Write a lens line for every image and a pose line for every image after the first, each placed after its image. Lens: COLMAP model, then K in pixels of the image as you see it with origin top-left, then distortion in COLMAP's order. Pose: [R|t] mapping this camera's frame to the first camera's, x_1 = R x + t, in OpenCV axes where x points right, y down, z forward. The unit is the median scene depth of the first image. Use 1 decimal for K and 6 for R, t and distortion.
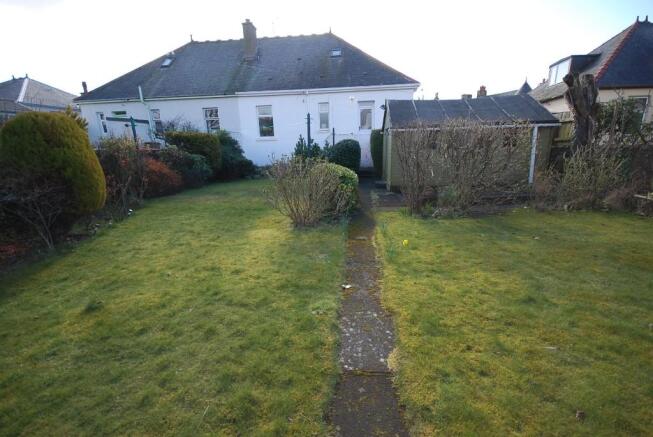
lens RADIAL K [[290.4, 0, 326.5], [0, 290.4, 218.5], [0, 0, 1]] dist [0.021713, -0.016678]
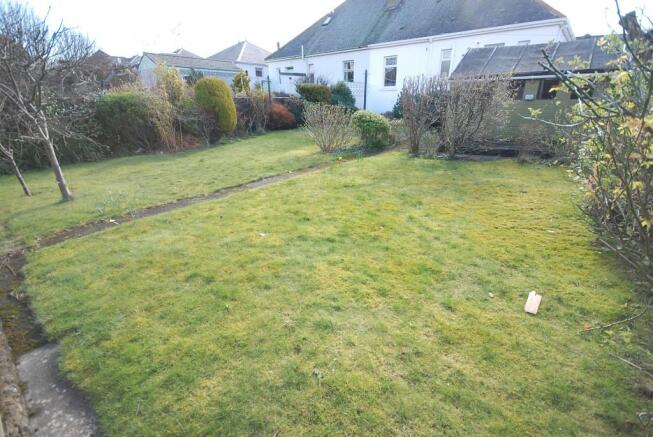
lens RADIAL K [[290.4, 0, 326.5], [0, 290.4, 218.5], [0, 0, 1]] dist [0.021713, -0.016678]
pose [[0.842962, 0.216338, -0.492557, 0.246359], [-0.135885, 0.971515, 0.194149, 0.022126], [0.520529, -0.096729, 0.848347, -0.105363]]
